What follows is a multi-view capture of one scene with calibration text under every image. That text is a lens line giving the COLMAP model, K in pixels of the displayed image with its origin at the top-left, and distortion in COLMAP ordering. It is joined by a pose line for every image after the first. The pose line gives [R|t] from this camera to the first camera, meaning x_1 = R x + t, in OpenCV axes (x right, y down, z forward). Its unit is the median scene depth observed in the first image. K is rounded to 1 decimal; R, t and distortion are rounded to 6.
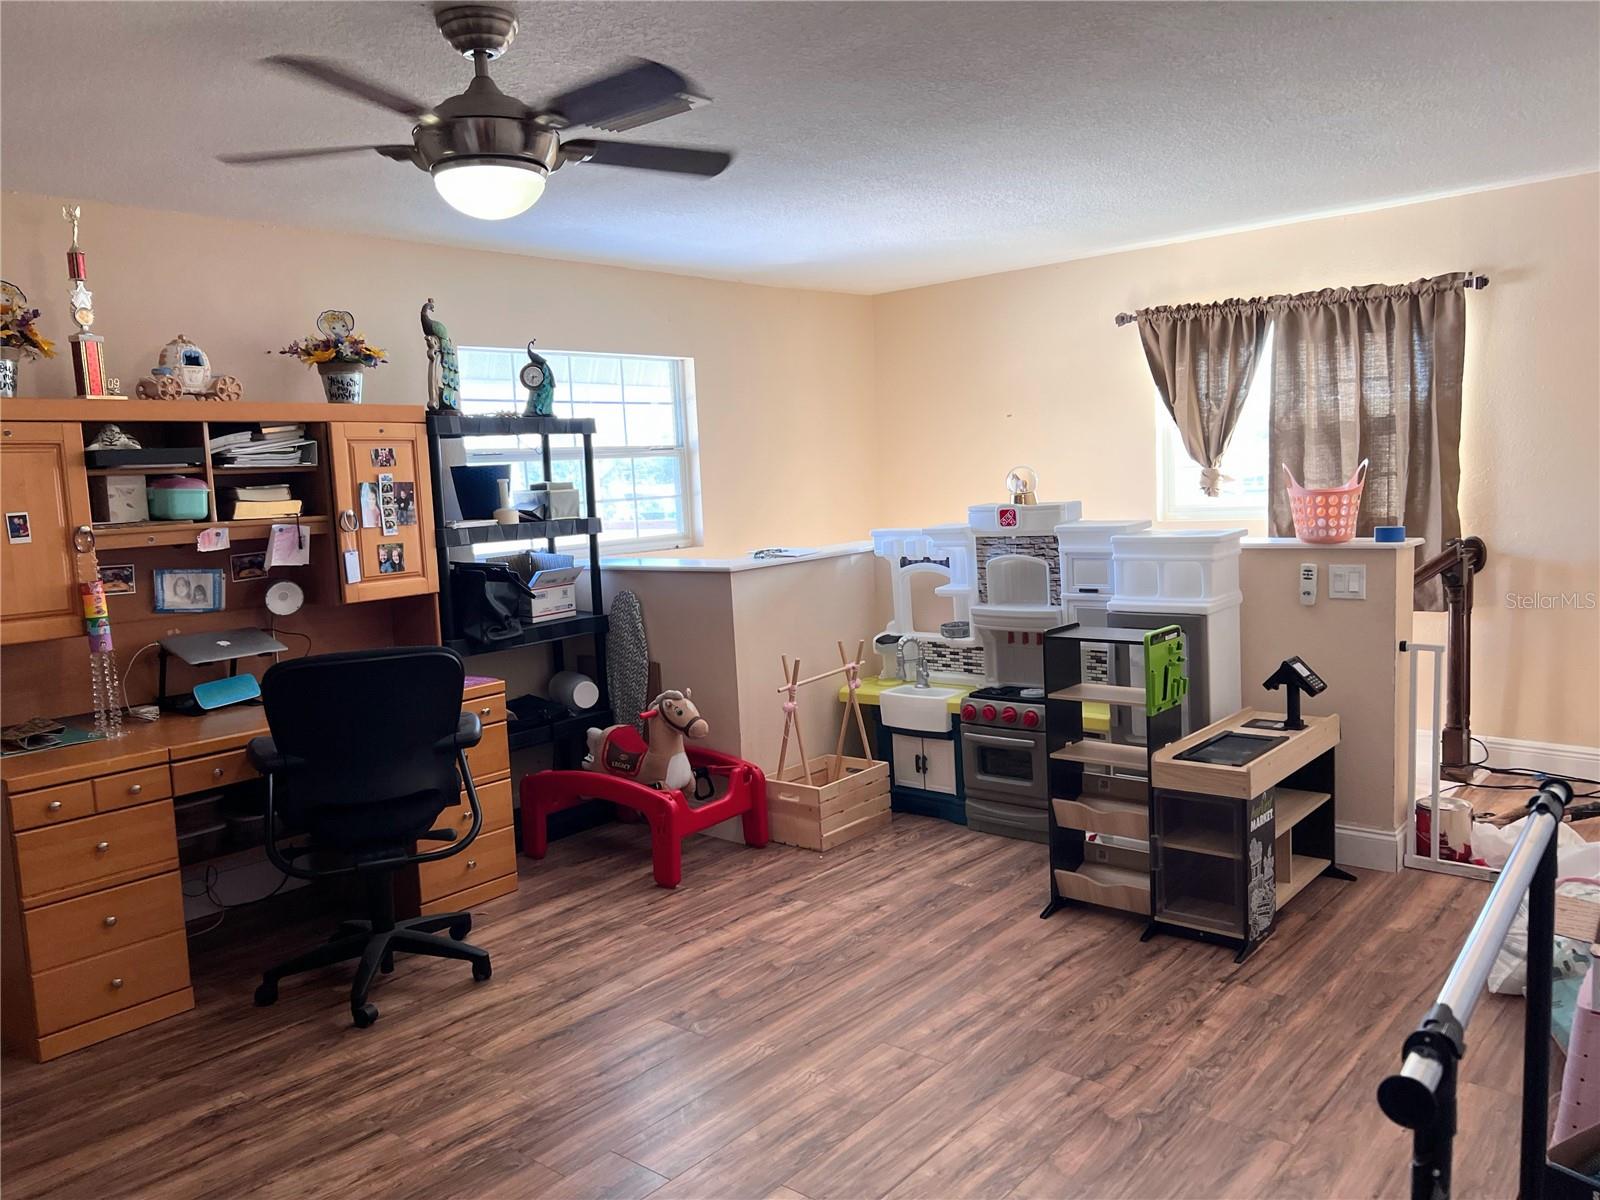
lens RADIAL K [[1219.5, 0, 801.2], [0, 1219.5, 601.6], [0, 0, 1]] dist [0.093163, -0.098107]
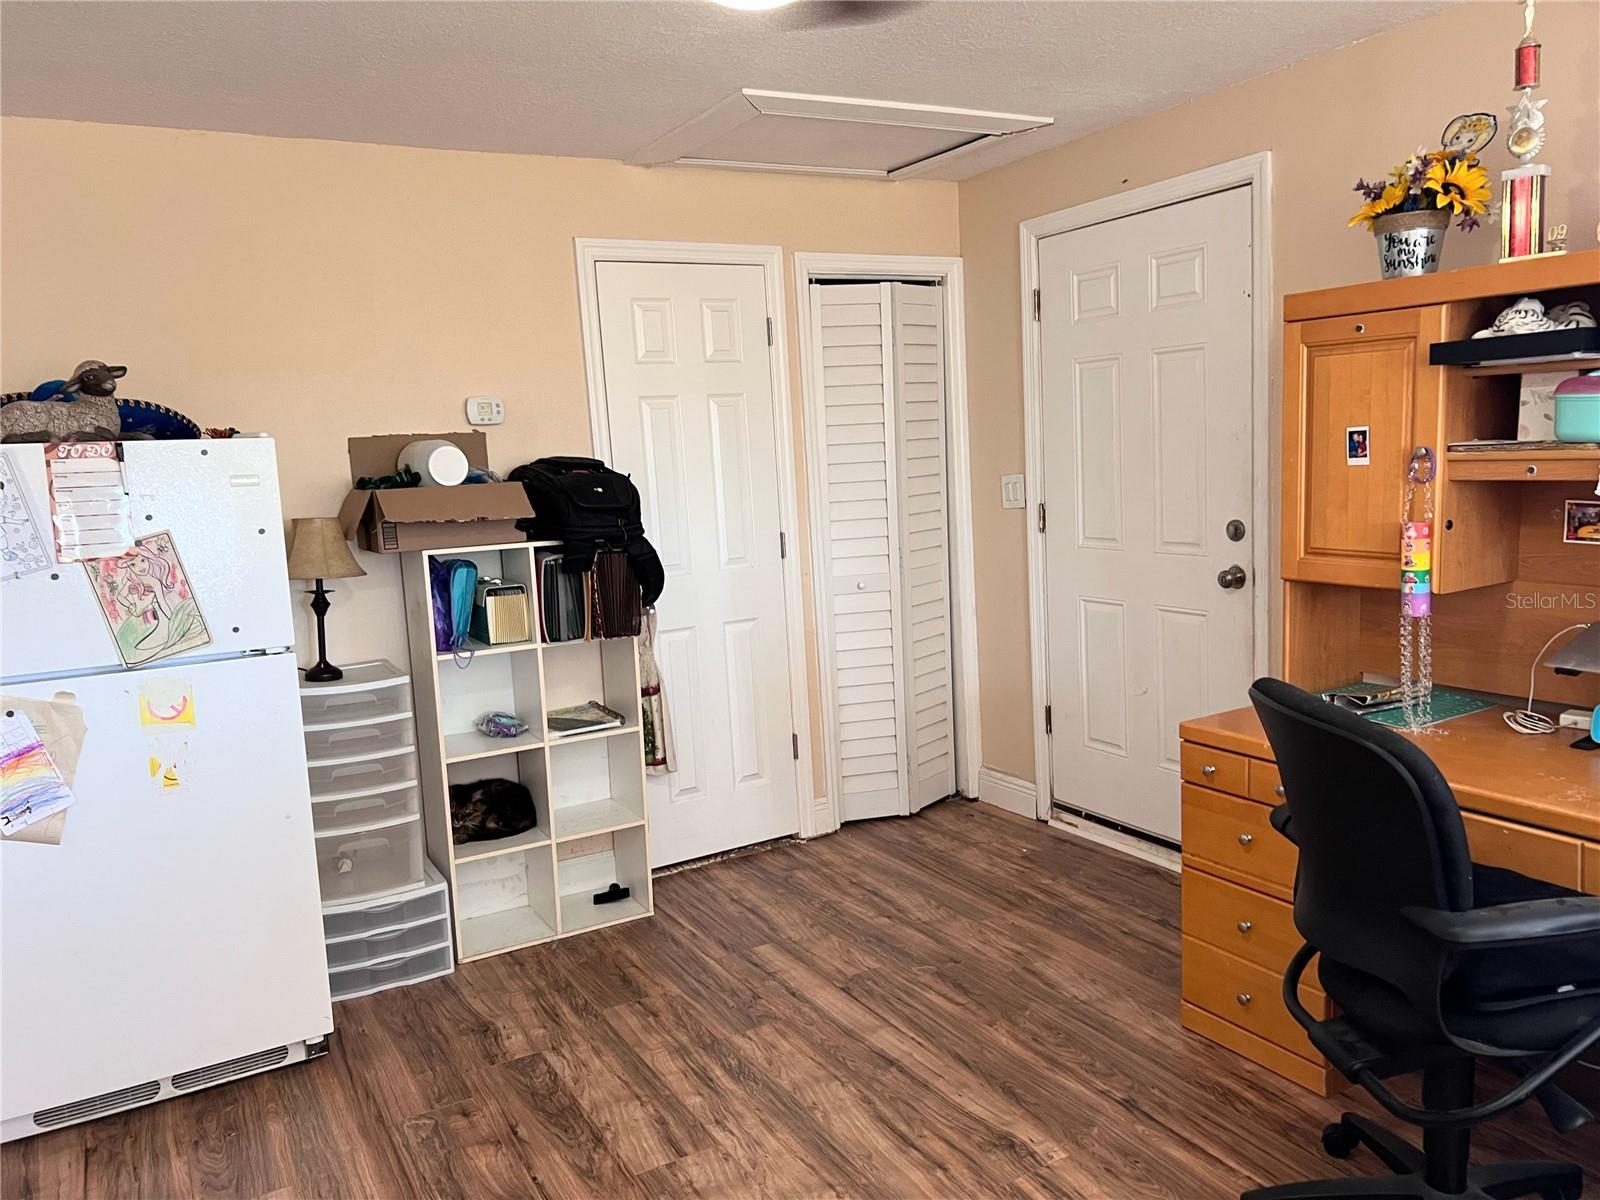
lens RADIAL K [[1219.5, 0, 800.6], [0, 1219.5, 603.7], [0, 0, 1]] dist [0.093163, -0.098107]
pose [[-0.337135, 0.192170, -0.921635, 0.263841], [-0.034361, 0.975782, 0.216029, -0.121386], [0.940829, 0.104499, -0.322367, 0.930736]]
